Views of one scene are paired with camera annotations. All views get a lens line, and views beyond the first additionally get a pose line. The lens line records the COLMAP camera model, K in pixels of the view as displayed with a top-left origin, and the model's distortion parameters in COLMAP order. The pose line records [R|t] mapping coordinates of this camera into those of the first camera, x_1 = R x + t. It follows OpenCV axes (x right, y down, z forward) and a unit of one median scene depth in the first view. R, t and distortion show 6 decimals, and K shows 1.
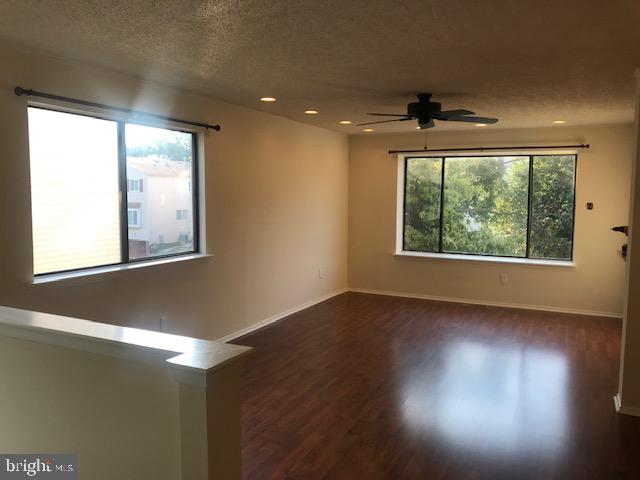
lens RADIAL K [[534.4, 0, 318.7], [0, 534.4, 240.3], [0, 0, 1]] dist [0.031376, 0.005827]
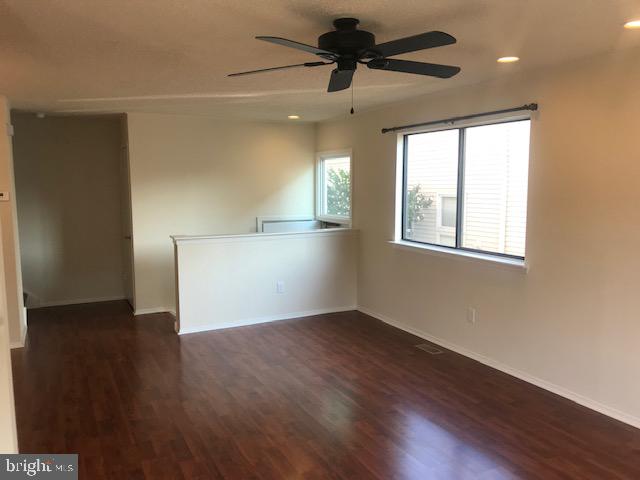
lens RADIAL K [[534.4, 0, 318.7], [0, 534.4, 242.8], [0, 0, 1]] dist [0.031376, 0.005827]
pose [[-0.599599, 0.087569, -0.795495, 0.805915], [-0.078565, 0.982754, 0.167400, -0.153023], [0.796435, 0.162871, -0.582378, 1.541277]]
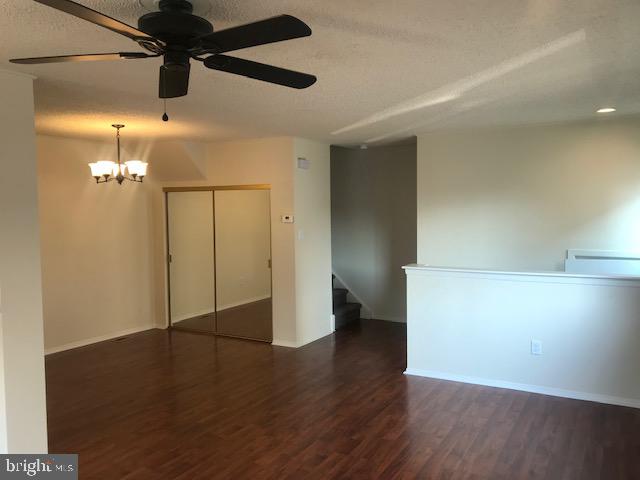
lens RADIAL K [[534.4, 0, 319.4], [0, 534.4, 237.9], [0, 0, 1]] dist [0.031376, 0.005827]
pose [[-0.996698, 0.008257, 0.080776, 0.039865], [0.021098, 0.986983, 0.159436, -0.179268], [-0.078408, 0.160614, -0.983898, 1.691174]]
